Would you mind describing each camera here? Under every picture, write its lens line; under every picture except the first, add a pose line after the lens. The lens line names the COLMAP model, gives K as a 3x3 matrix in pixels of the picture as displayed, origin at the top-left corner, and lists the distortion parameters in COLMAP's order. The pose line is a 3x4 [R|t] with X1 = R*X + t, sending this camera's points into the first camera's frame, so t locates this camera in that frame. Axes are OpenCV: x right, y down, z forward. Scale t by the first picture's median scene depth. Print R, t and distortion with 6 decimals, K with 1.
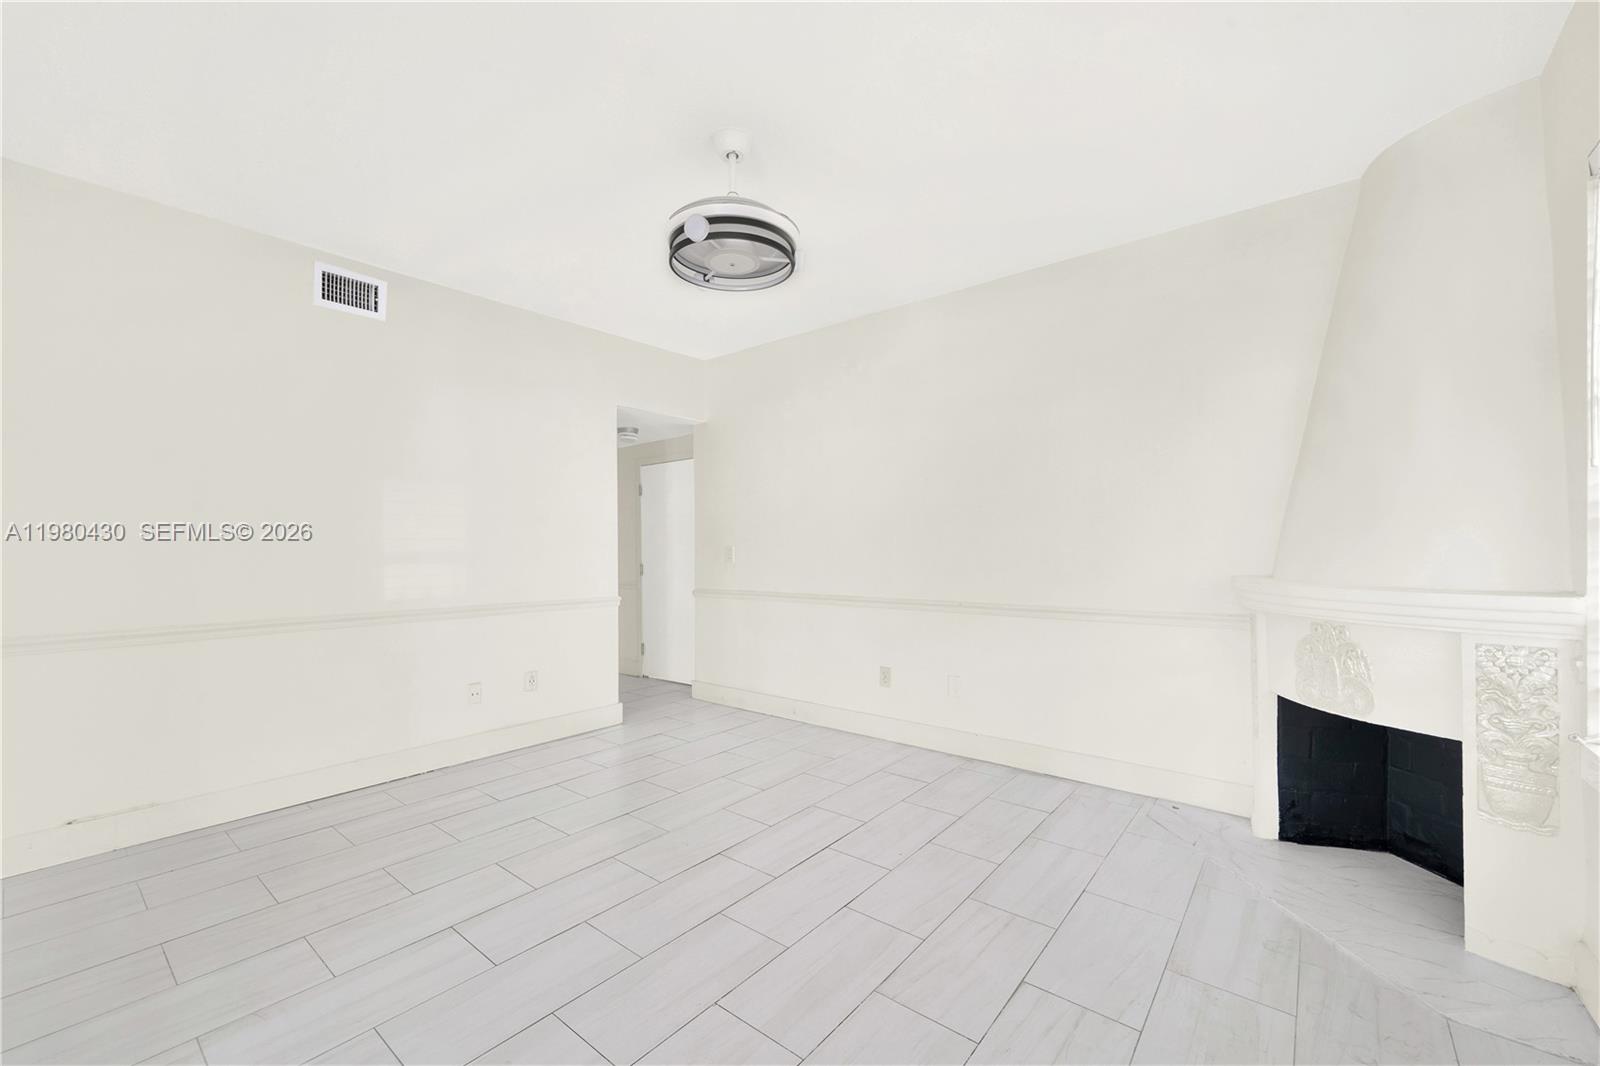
lens RADIAL K [[641.8, 0, 813.3], [0, 641.8, 537.6], [0, 0, 1]] dist [0.001150, -0.000568]
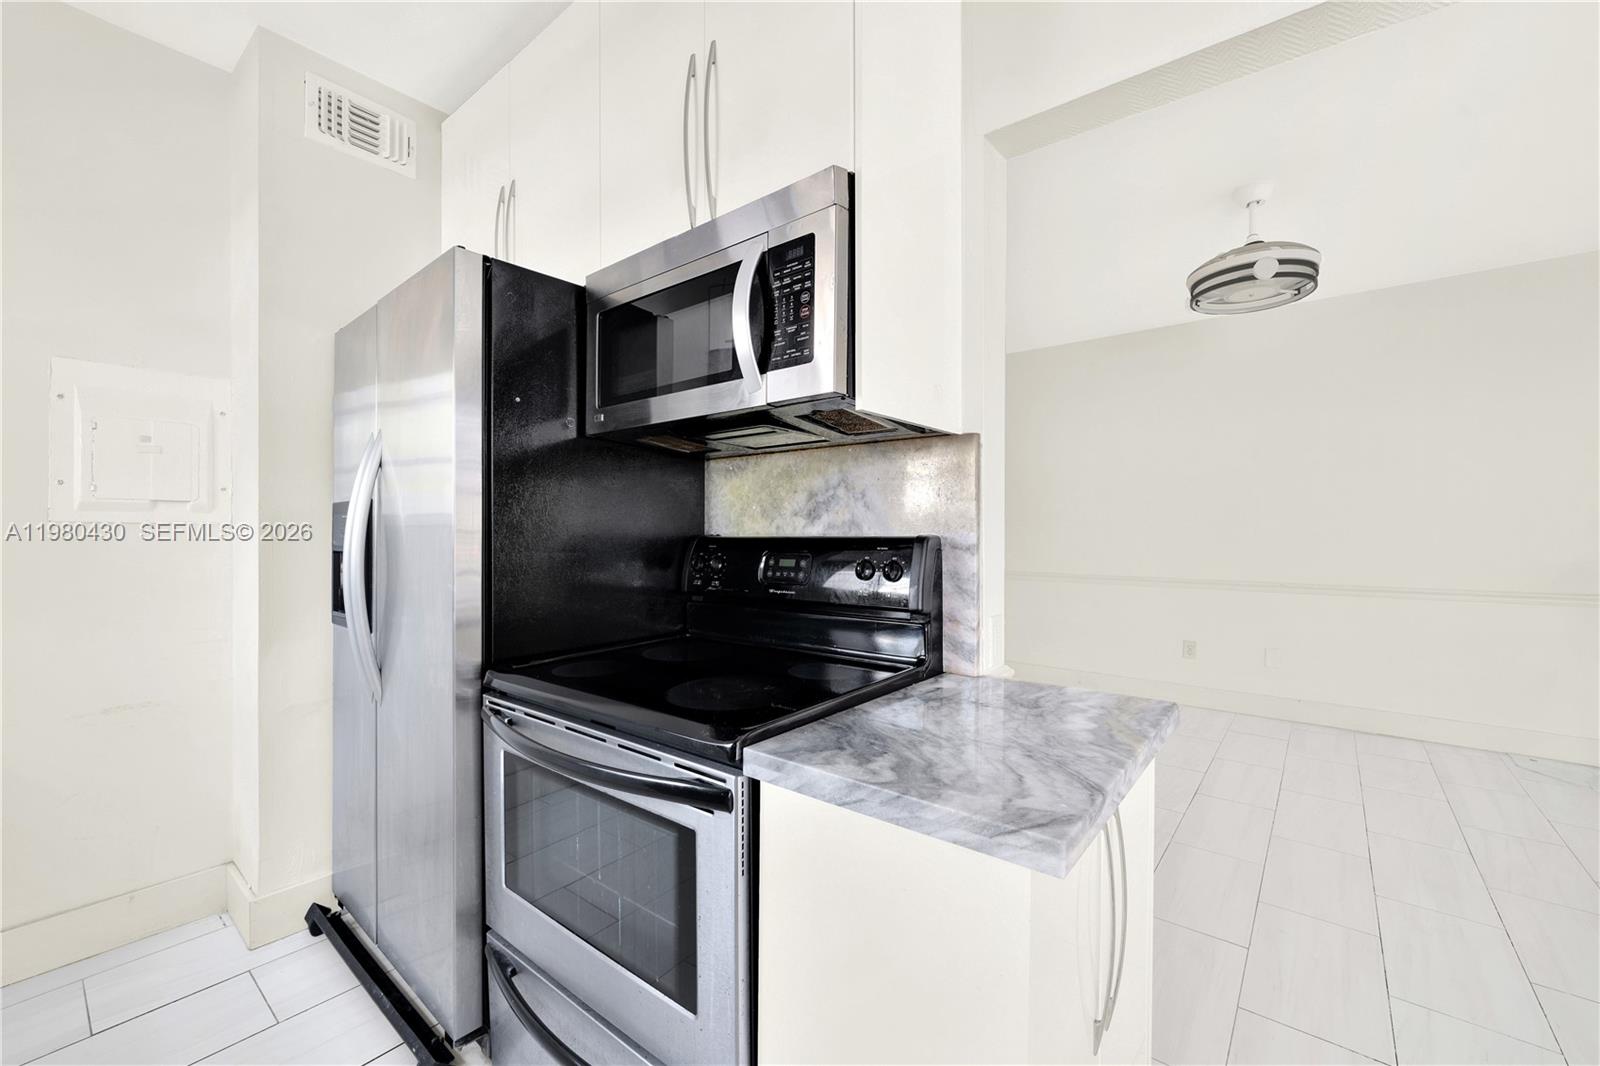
lens RADIAL K [[641.8, 0, 809.4], [0, 641.8, 527.7], [0, 0, 1]] dist [0.001150, -0.000568]
pose [[0.999959, 0.007261, 0.005346, -0.939285], [-0.007318, 0.999916, 0.010678, -0.002033], [-0.005268, -0.010717, 0.999929, -0.182899]]
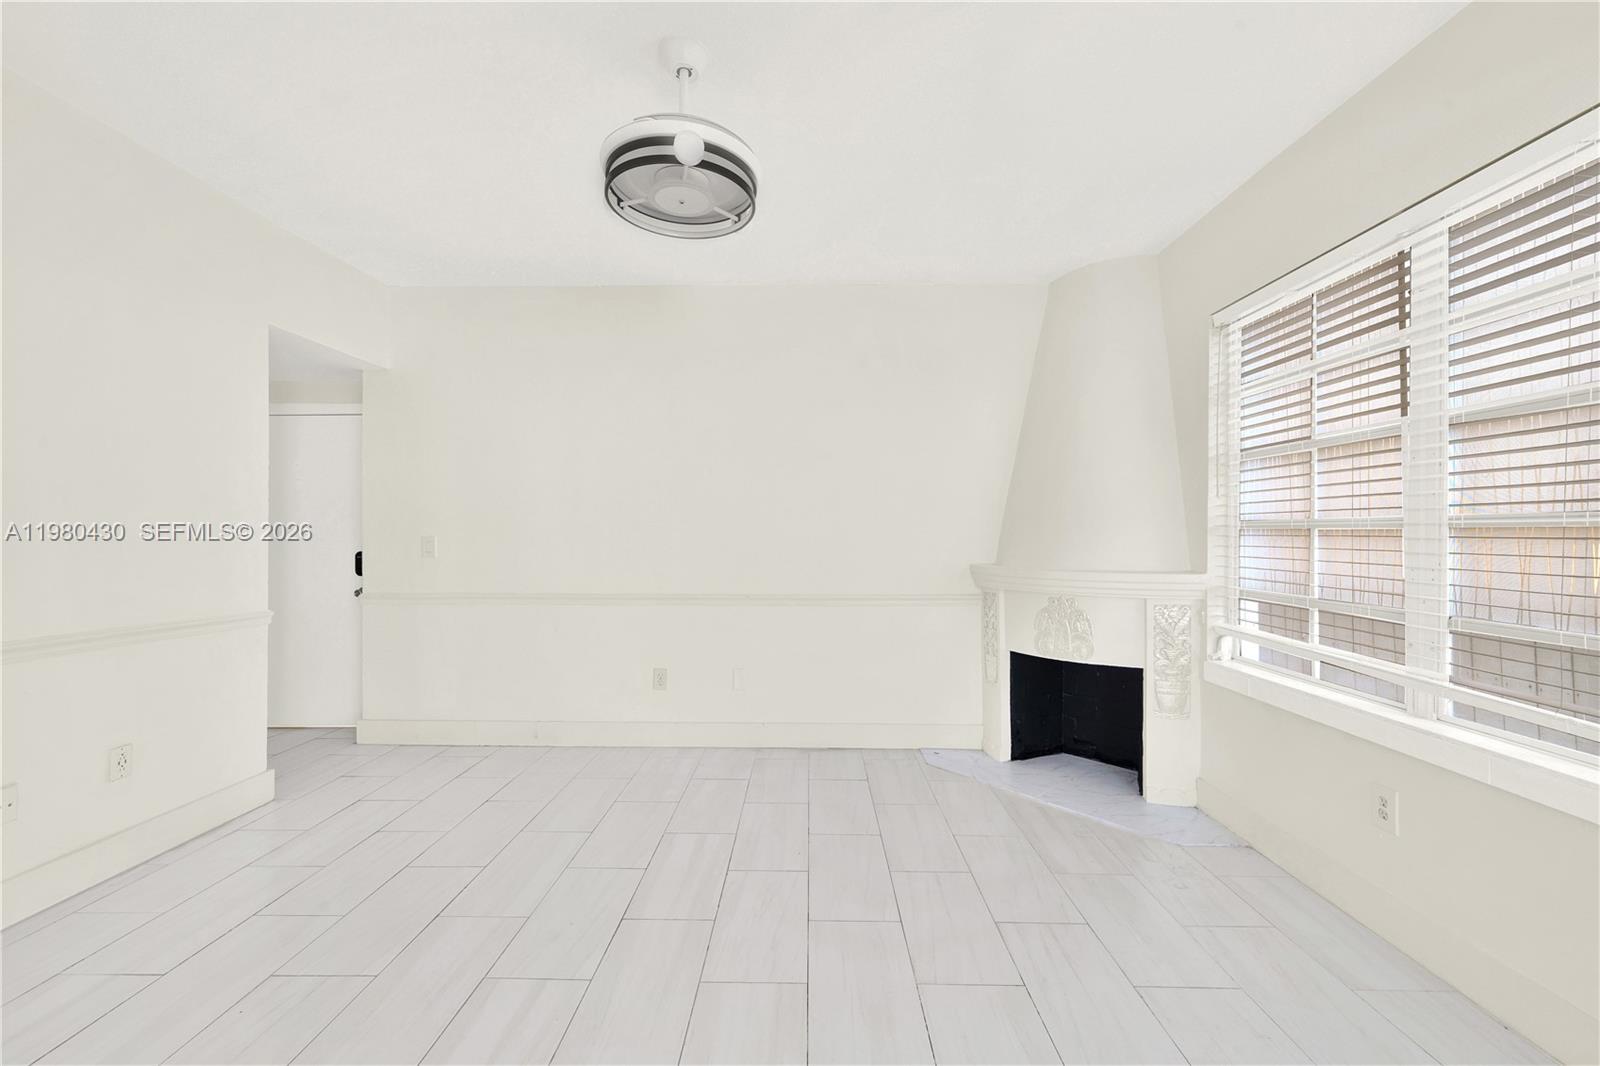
lens RADIAL K [[641.8, 0, 801.8], [0, 641.8, 529.4], [0, 0, 1]] dist [0.001150, -0.000568]
pose [[0.787970, 0.015504, 0.615518, -0.507976], [-0.017027, 0.999849, -0.003387, 0.000176], [-0.615478, -0.007811, 0.788116, 0.242156]]
